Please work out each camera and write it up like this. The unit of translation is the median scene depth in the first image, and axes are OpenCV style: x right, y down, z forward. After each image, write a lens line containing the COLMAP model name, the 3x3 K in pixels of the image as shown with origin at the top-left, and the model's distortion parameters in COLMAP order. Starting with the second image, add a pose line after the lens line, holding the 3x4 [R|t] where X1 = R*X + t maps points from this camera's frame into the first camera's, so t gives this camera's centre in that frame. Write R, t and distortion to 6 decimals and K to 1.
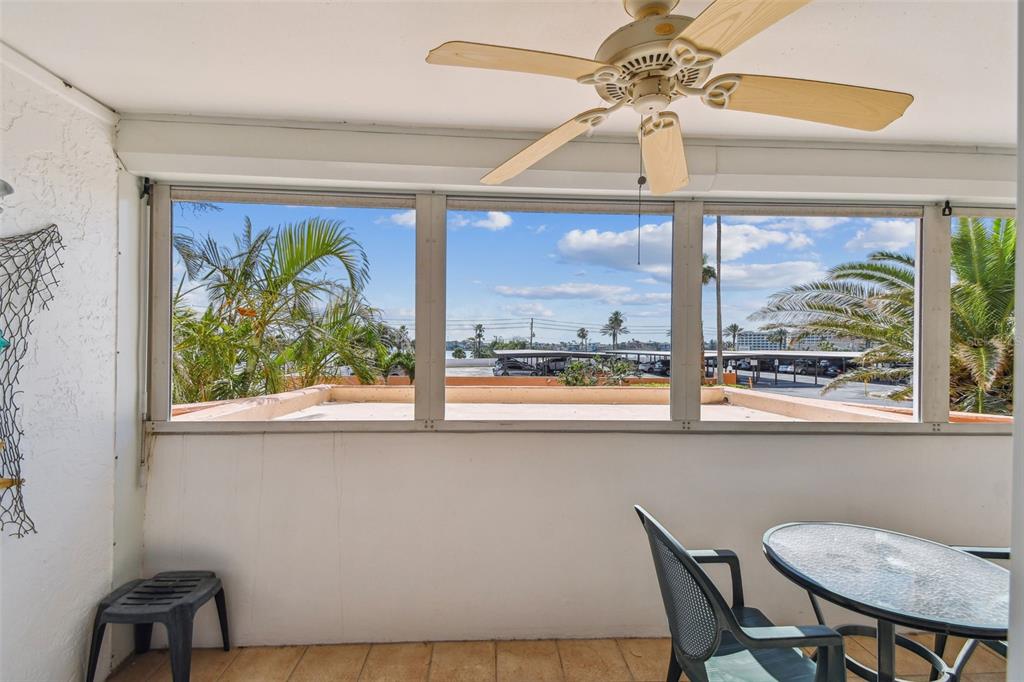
lens RADIAL K [[464.6, 0, 512.4], [0, 464.6, 350.7], [0, 0, 1]] dist [0.040846, -0.022114]
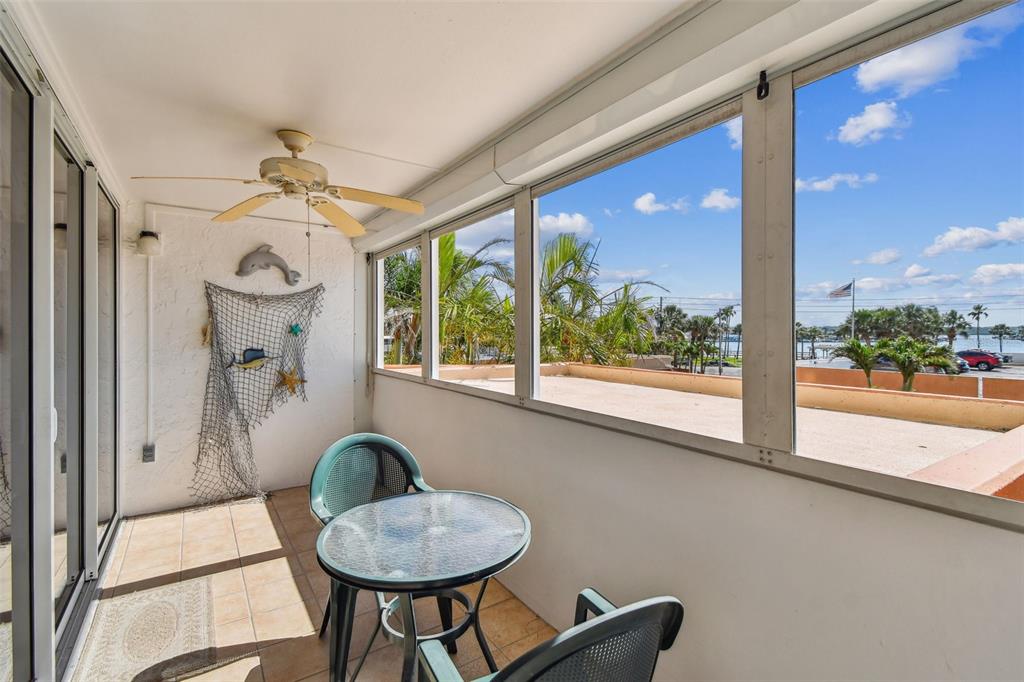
lens RADIAL K [[474.8, 0, 507.2], [0, 474.8, 333.5], [0, 0, 1]] dist [0.049835, -0.023514]
pose [[0.500862, -0.005611, -0.865509, 0.412077], [-0.004762, 0.999946, -0.009238, 0.005008], [0.865514, 0.008748, 0.500808, 0.136652]]
